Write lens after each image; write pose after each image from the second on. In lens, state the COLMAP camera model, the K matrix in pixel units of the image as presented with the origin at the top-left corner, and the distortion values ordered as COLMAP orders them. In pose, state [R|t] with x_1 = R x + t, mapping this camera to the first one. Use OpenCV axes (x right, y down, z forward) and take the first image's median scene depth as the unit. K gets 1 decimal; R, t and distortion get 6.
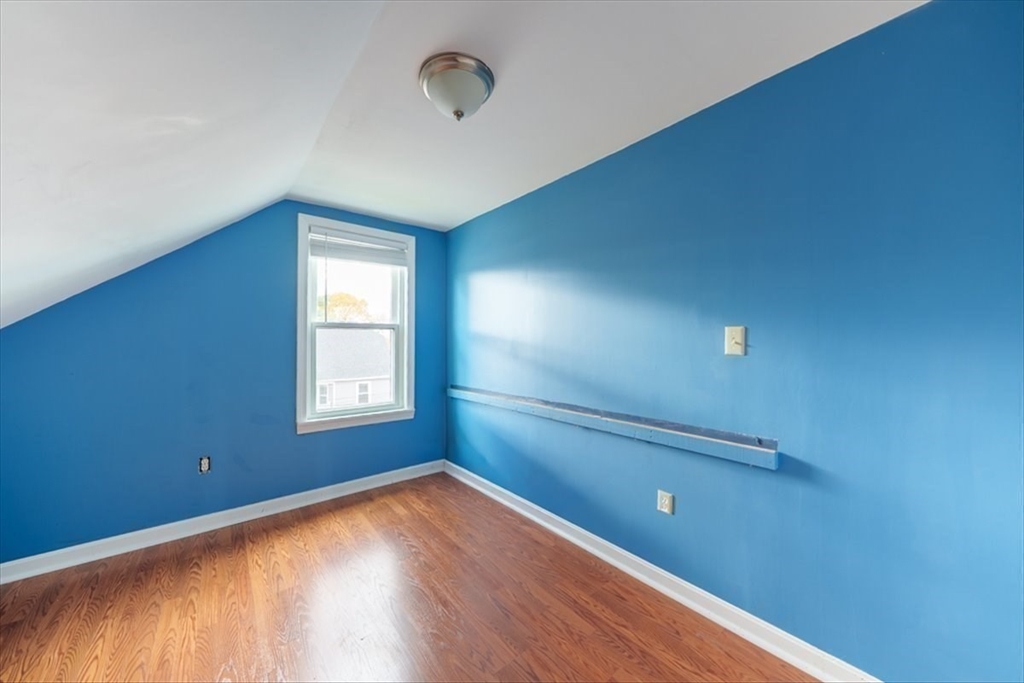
lens RADIAL K [[367.6, 0, 512.0], [0, 367.6, 341.5], [0, 0, 1]] dist [-0.000592, 0.000011]
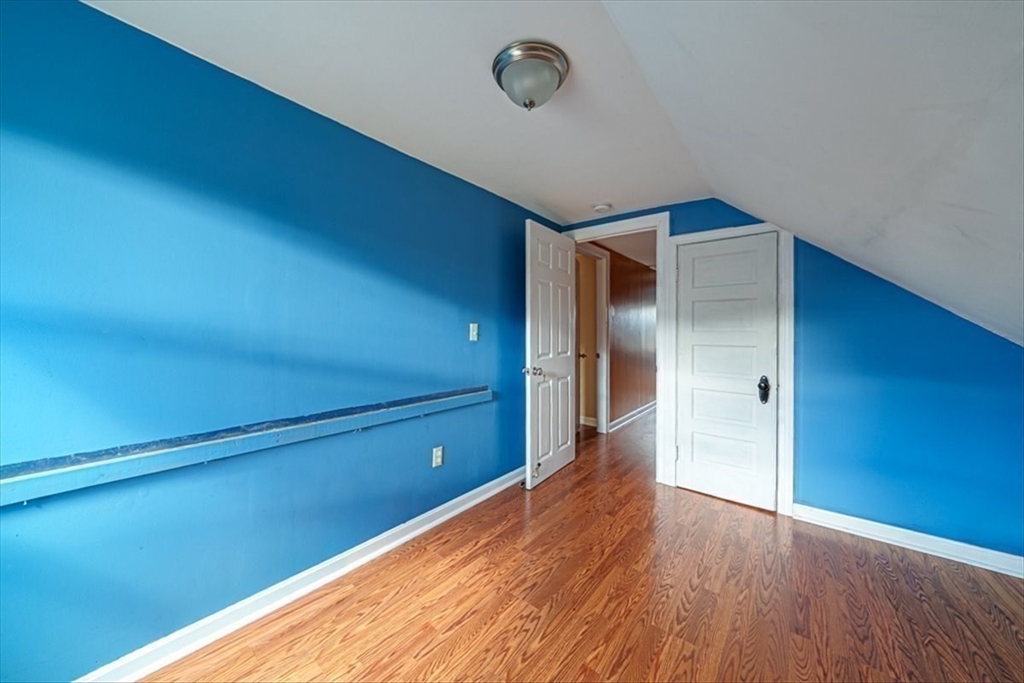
lens RADIAL K [[353.0, 0, 512.0], [0, 353.0, 341.5], [0, 0, 1]] dist [-0.001268, 0.000033]
pose [[-0.209091, -0.021795, 0.977653, -0.940646], [-0.002069, 0.999759, 0.021845, 0.004758], [-0.977894, 0.002545, -0.209085, 1.100200]]
